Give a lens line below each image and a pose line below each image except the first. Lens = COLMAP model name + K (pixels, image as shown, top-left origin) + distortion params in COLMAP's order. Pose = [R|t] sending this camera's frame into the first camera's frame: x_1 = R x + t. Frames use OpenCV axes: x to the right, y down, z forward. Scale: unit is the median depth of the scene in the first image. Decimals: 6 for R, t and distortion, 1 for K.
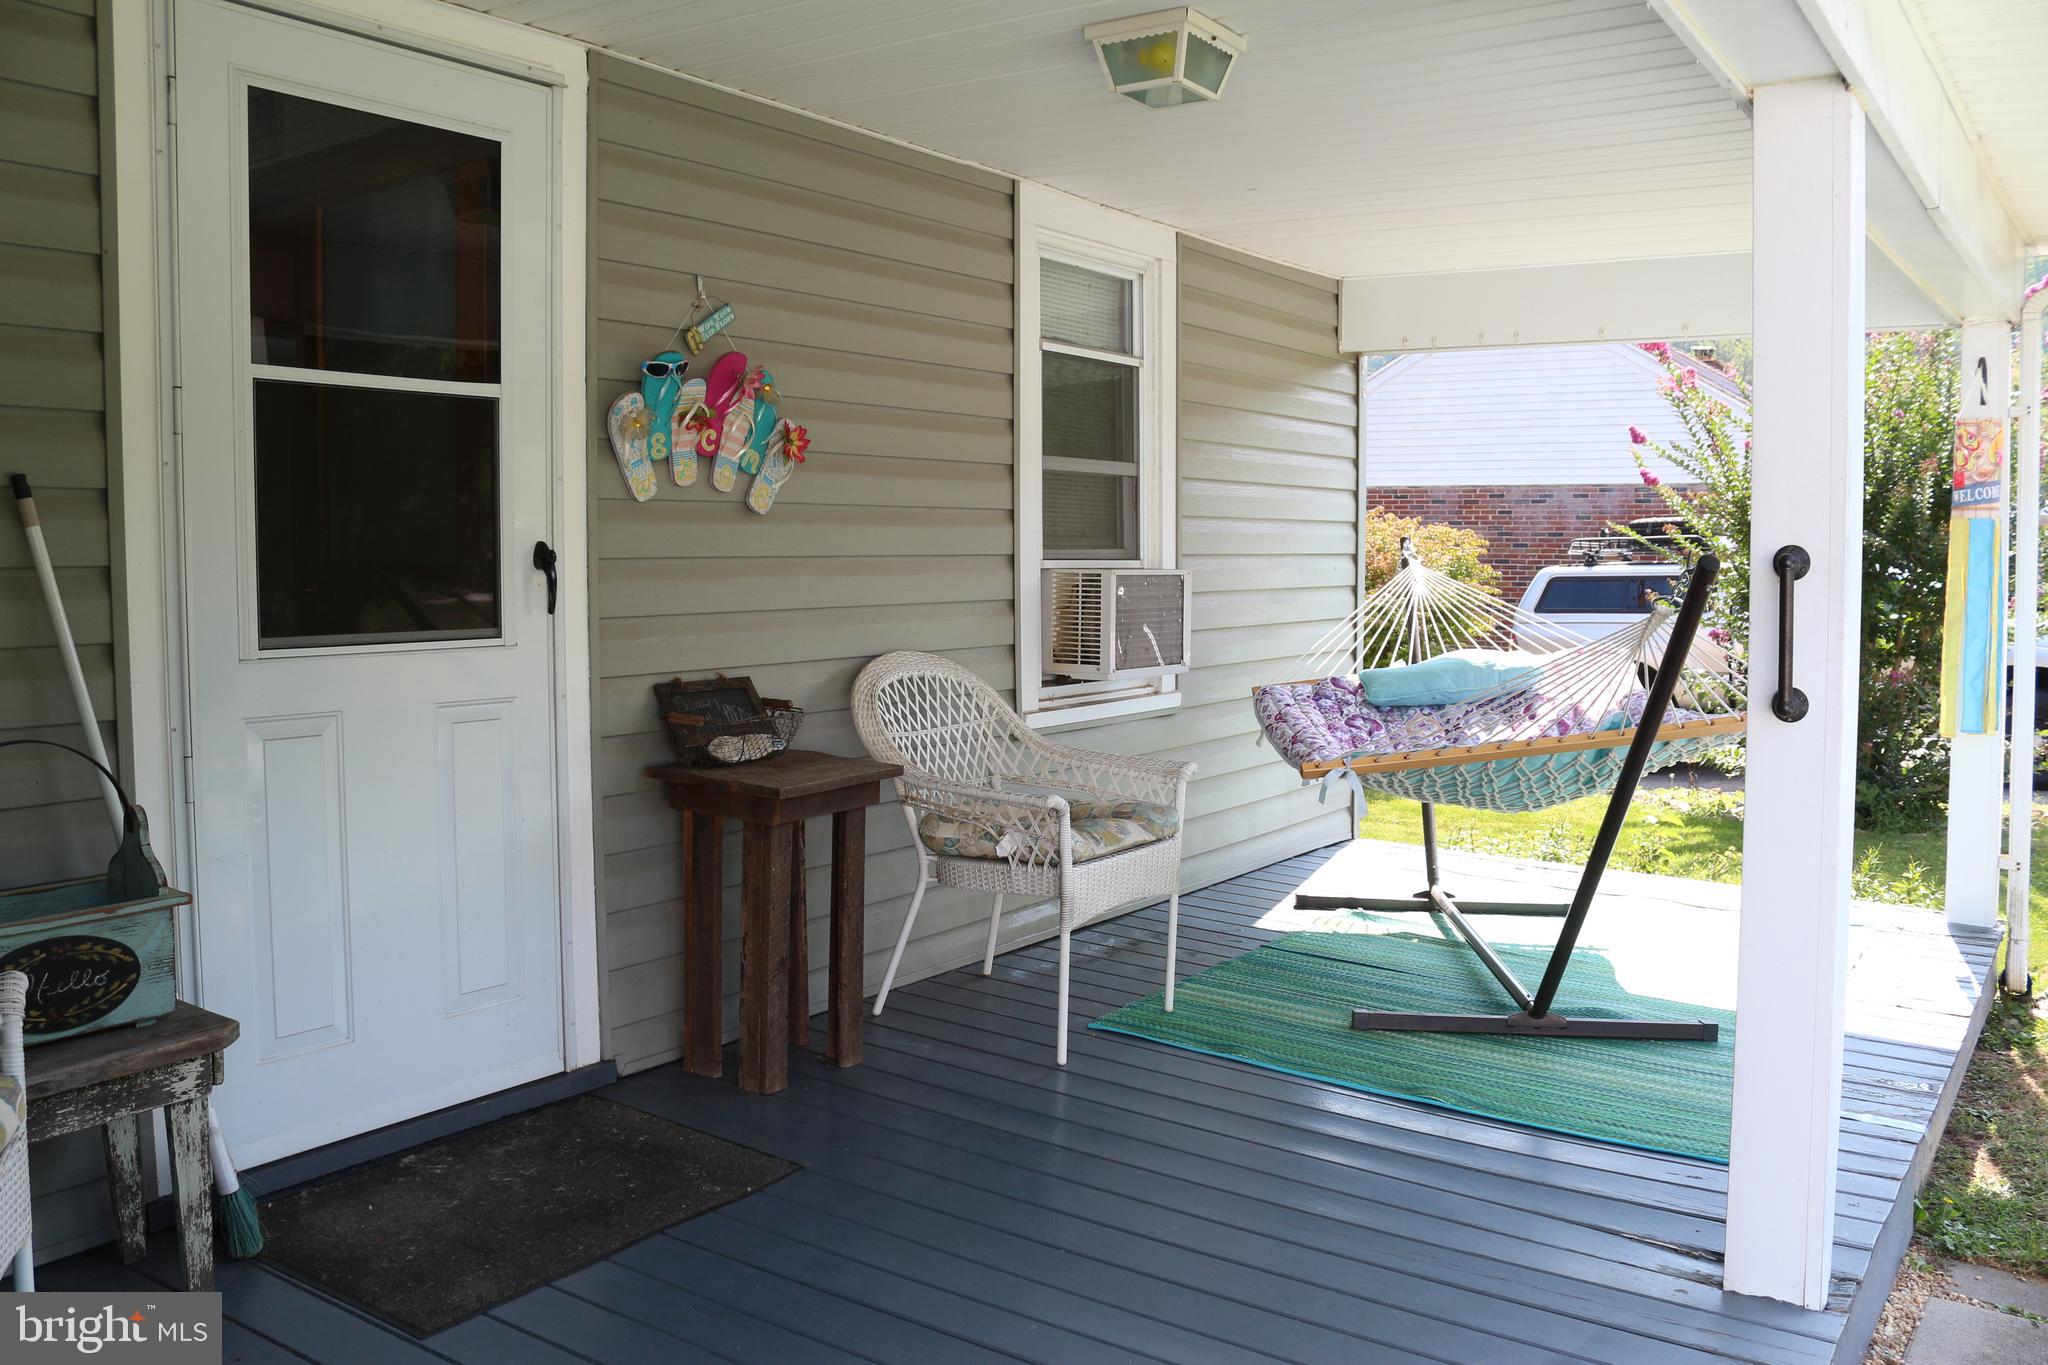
lens RADIAL K [[1691.7, 0, 1024.0], [0, 1691.7, 682.5], [0, 0, 1]] dist [-0.160696, 0.141241]
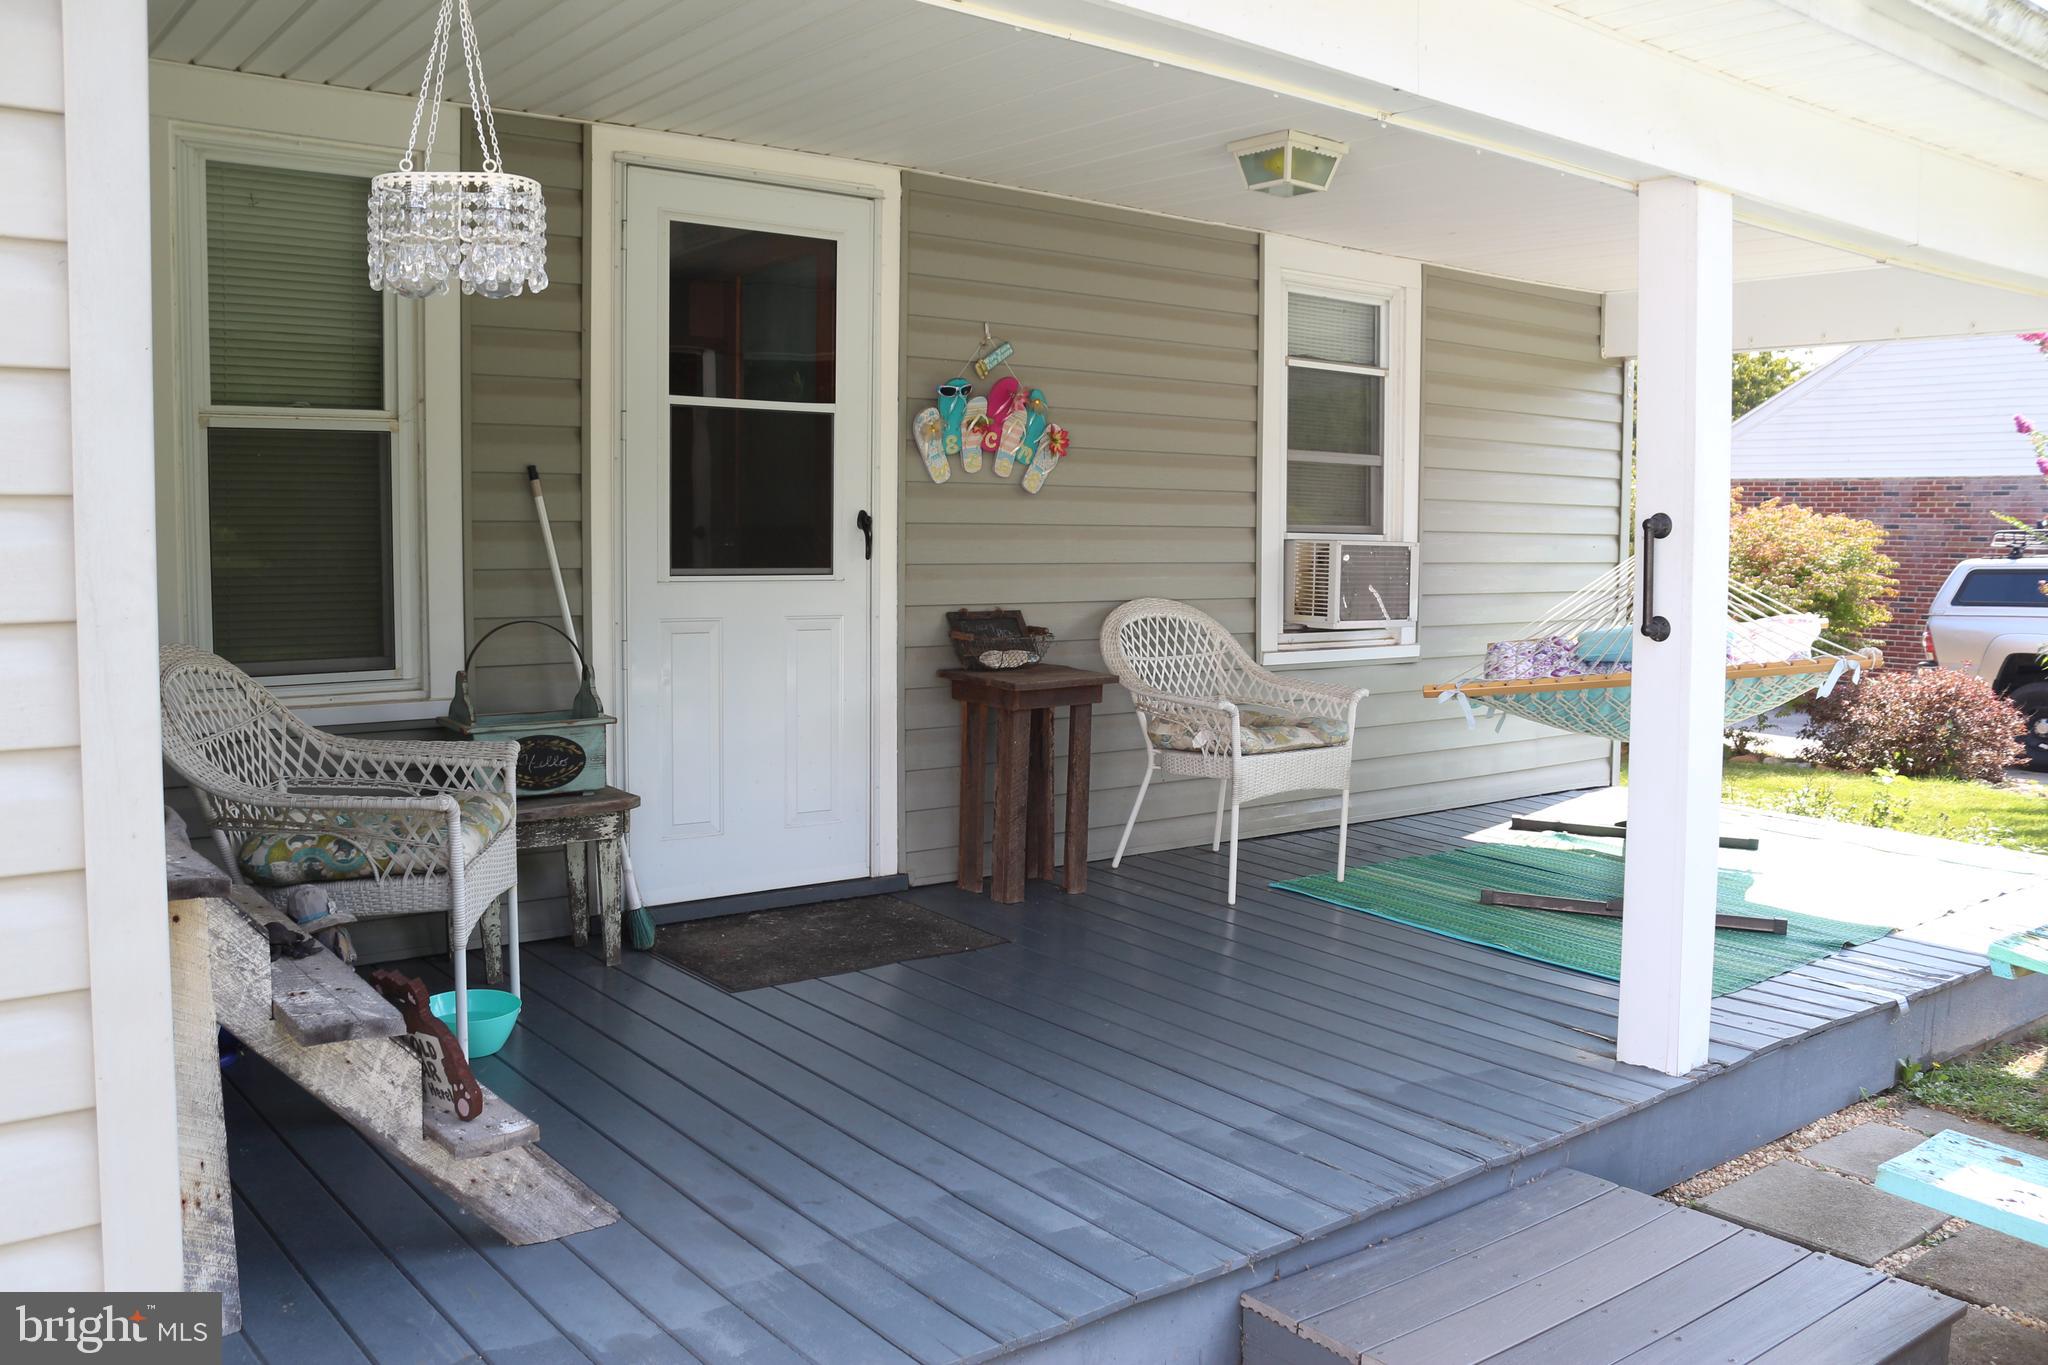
lens RADIAL K [[1691.7, 0, 1024.0], [0, 1691.7, 682.5], [0, 0, 1]] dist [-0.160696, 0.141241]
pose [[0.955770, 0.032122, -0.292355, 0.255811], [-0.030407, 0.999483, 0.010410, 0.042417], [0.292538, -0.001060, 0.956253, -0.338842]]
